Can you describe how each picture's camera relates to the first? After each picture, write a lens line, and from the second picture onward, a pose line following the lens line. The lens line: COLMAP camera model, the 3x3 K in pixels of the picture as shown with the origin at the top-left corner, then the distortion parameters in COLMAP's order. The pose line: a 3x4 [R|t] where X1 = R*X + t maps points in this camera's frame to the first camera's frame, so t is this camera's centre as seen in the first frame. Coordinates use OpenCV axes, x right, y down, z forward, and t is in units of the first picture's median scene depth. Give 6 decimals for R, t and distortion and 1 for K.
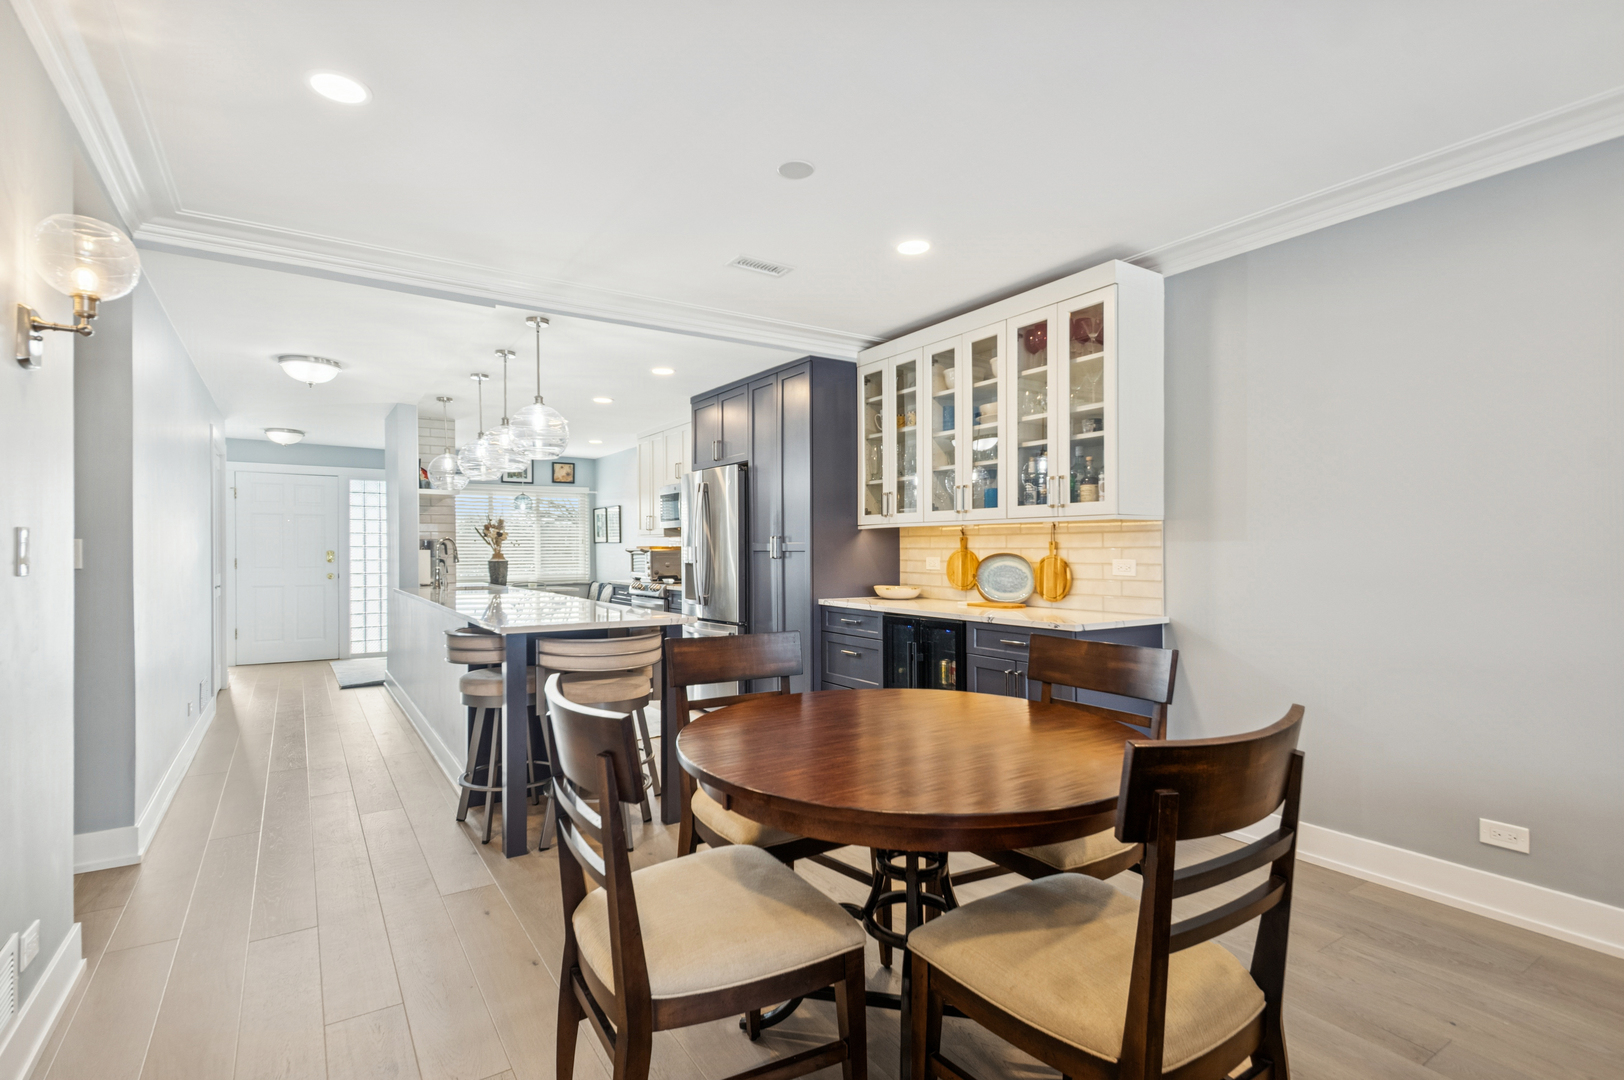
lens RADIAL K [[778.8, 0, 809.9], [0, 778.8, 554.8], [0, 0, 1]] dist [0.001772, 0.000363]
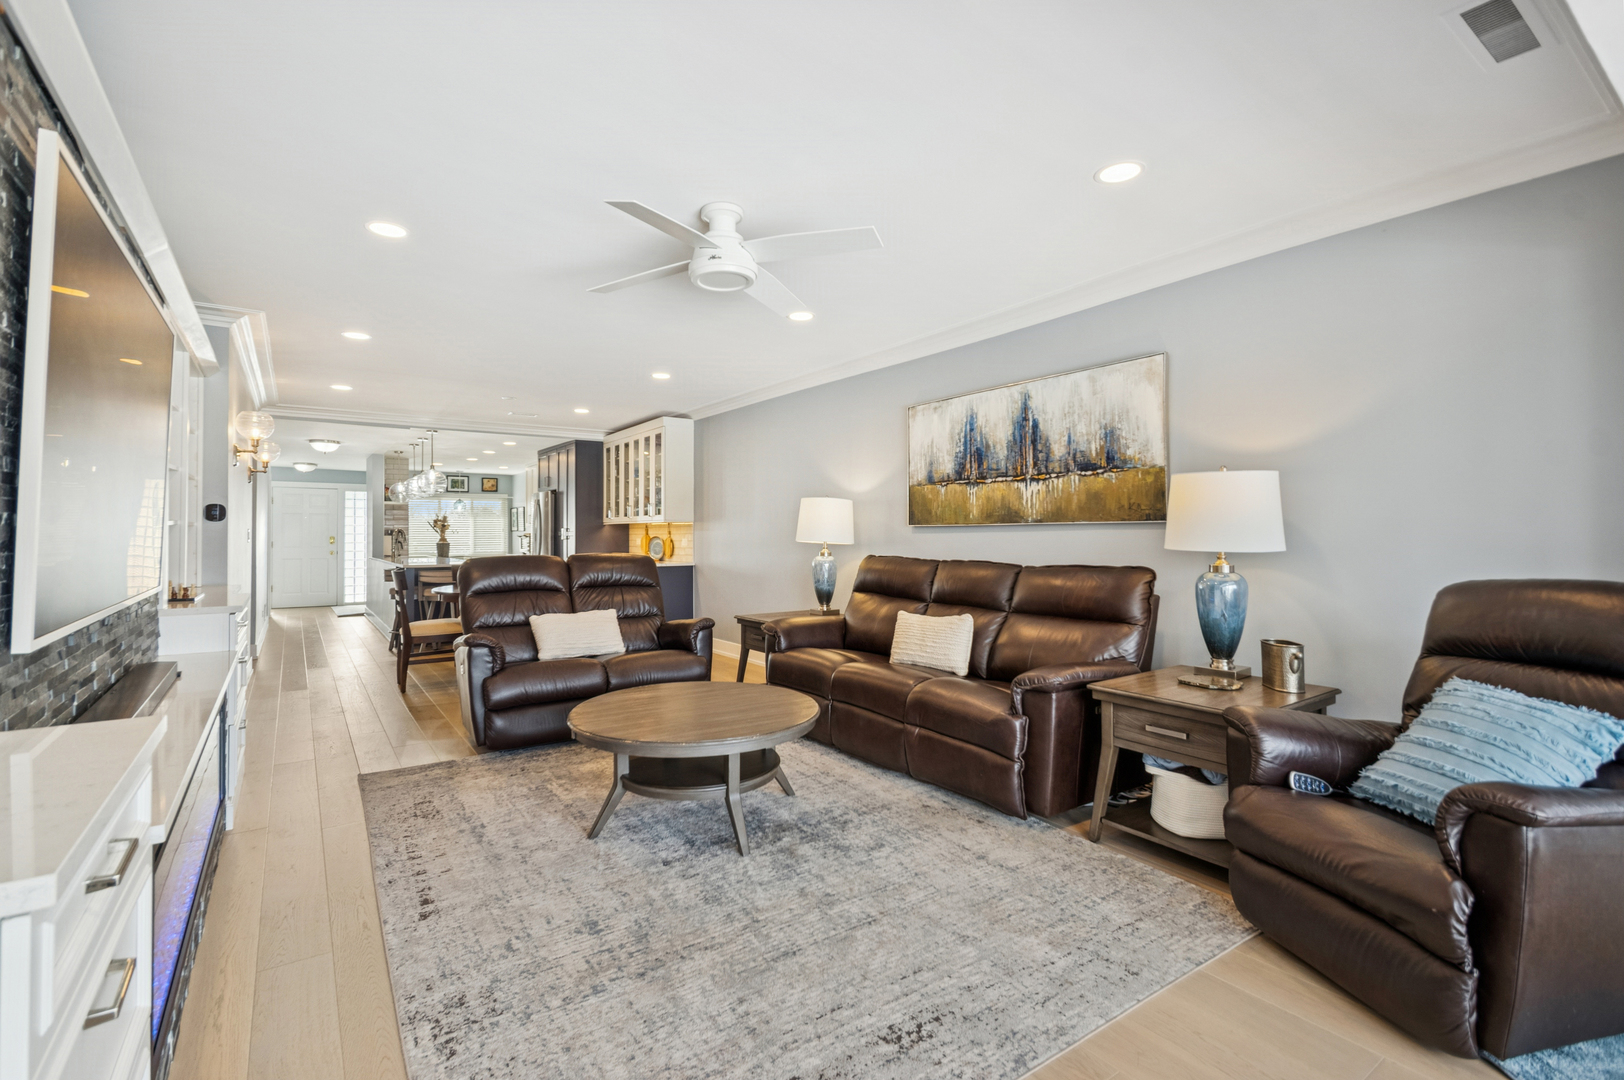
lens RADIAL K [[732.2, 0, 804.4], [0, 732.2, 525.2], [0, 0, 1]] dist [0.010506, -0.000942]
pose [[0.999698, -0.000589, 0.024557, 0.460665], [0.001110, 0.999775, -0.021201, 0.007034], [-0.024539, 0.021222, 0.999474, -0.775318]]
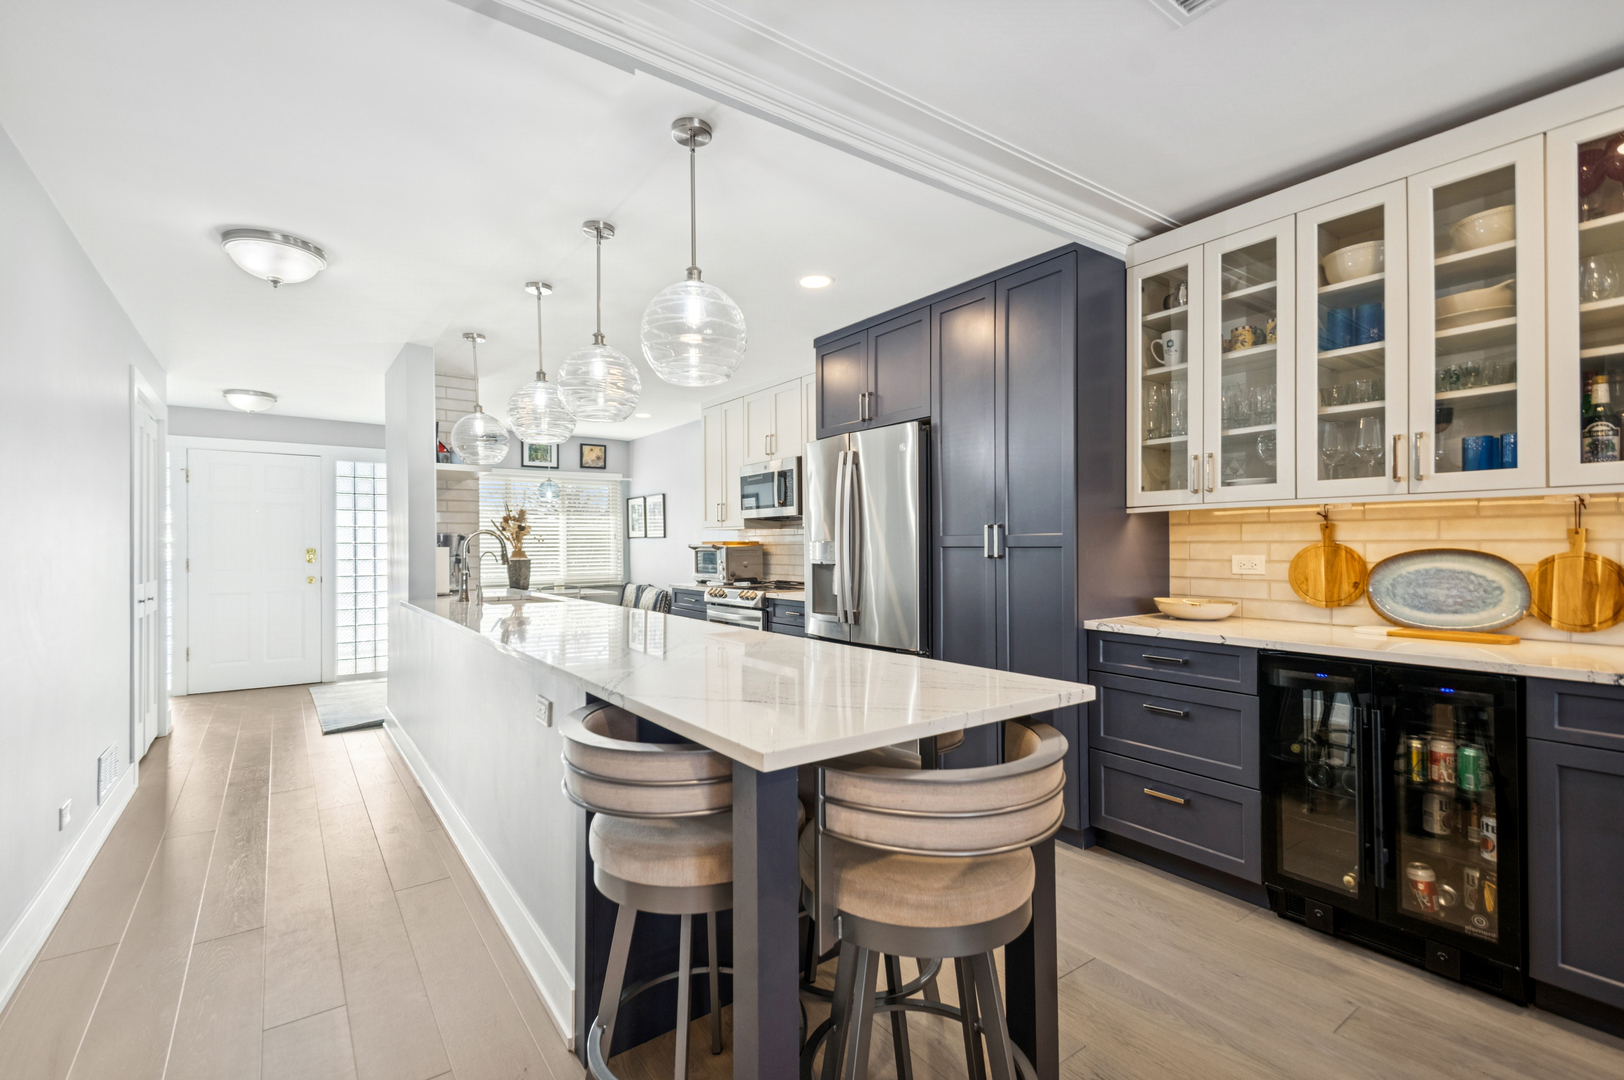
lens RADIAL K [[732.2, 0, 805.9], [0, 732.2, 541.0], [0, 0, 1]] dist [0.010506, -0.000942]
pose [[0.999266, -0.003945, 0.038093, -0.202975], [0.004412, 0.999916, -0.012194, -0.002526], [-0.038042, 0.012353, 0.999200, 0.336452]]
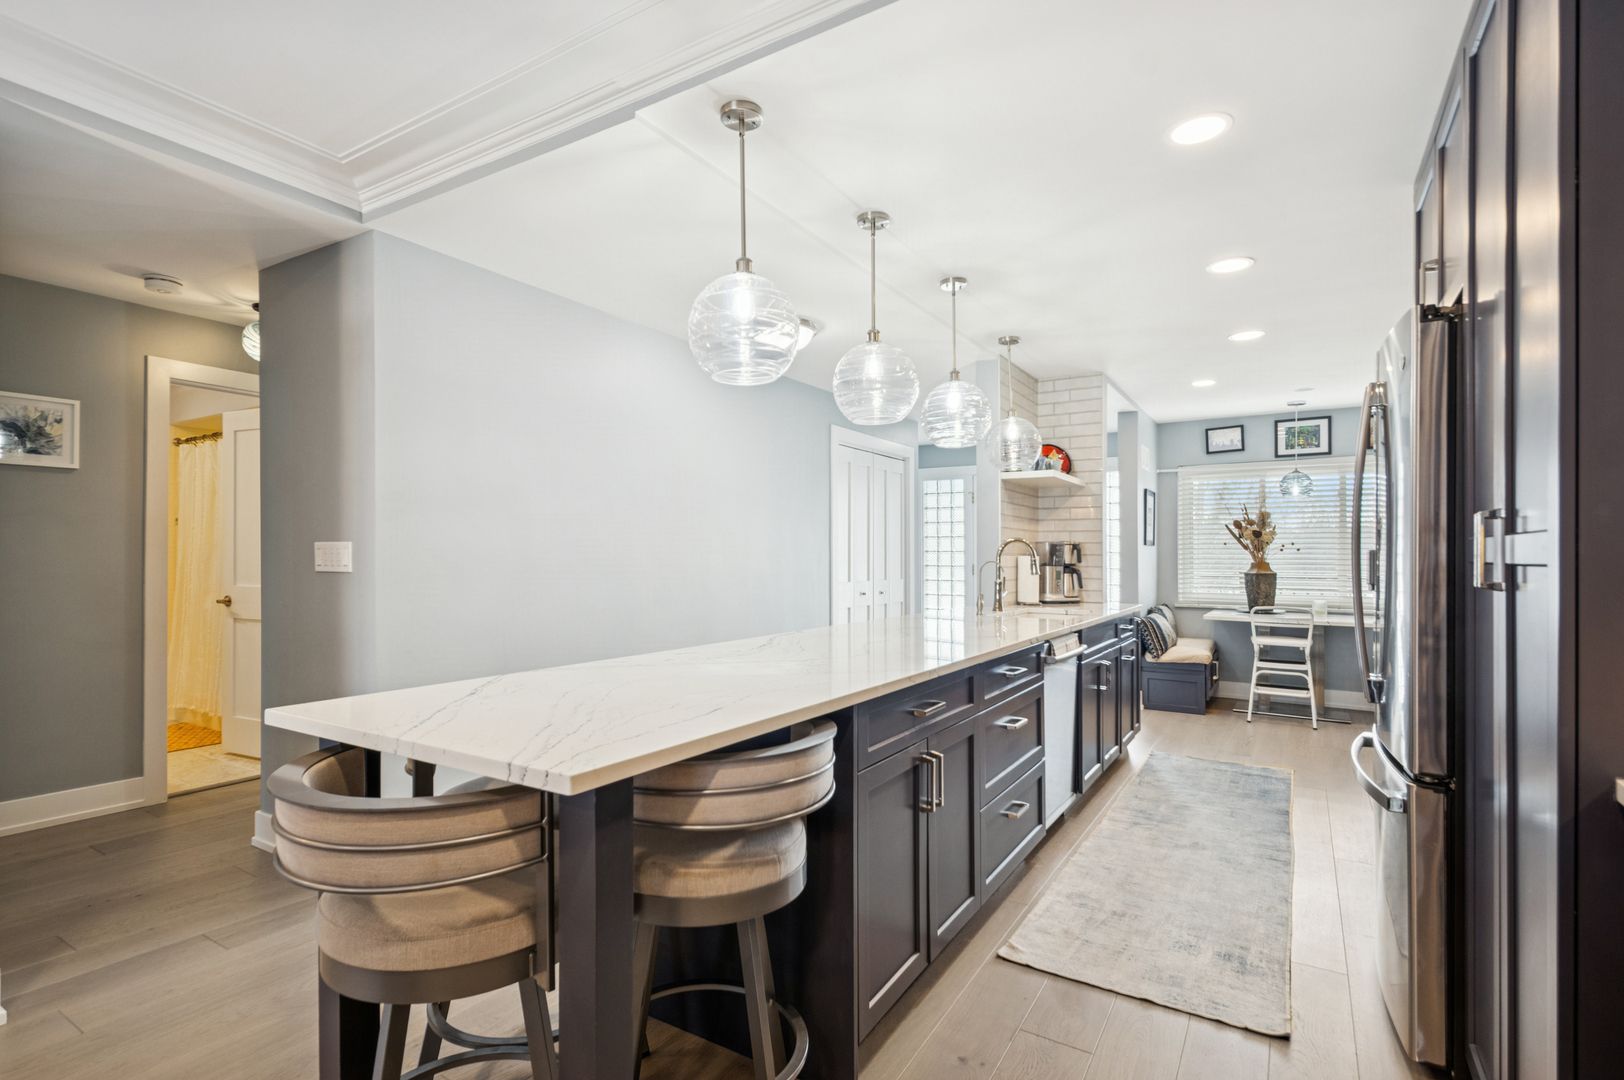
lens RADIAL K [[778.8, 0, 781.2], [0, 778.8, 559.6], [0, 0, 1]] dist [0.001772, 0.000363]
pose [[0.397275, 0.002177, -0.917697, 0.095164], [-0.005681, 0.999984, -0.000087, -0.002791], [0.917682, 0.005248, 0.397281, 0.572877]]
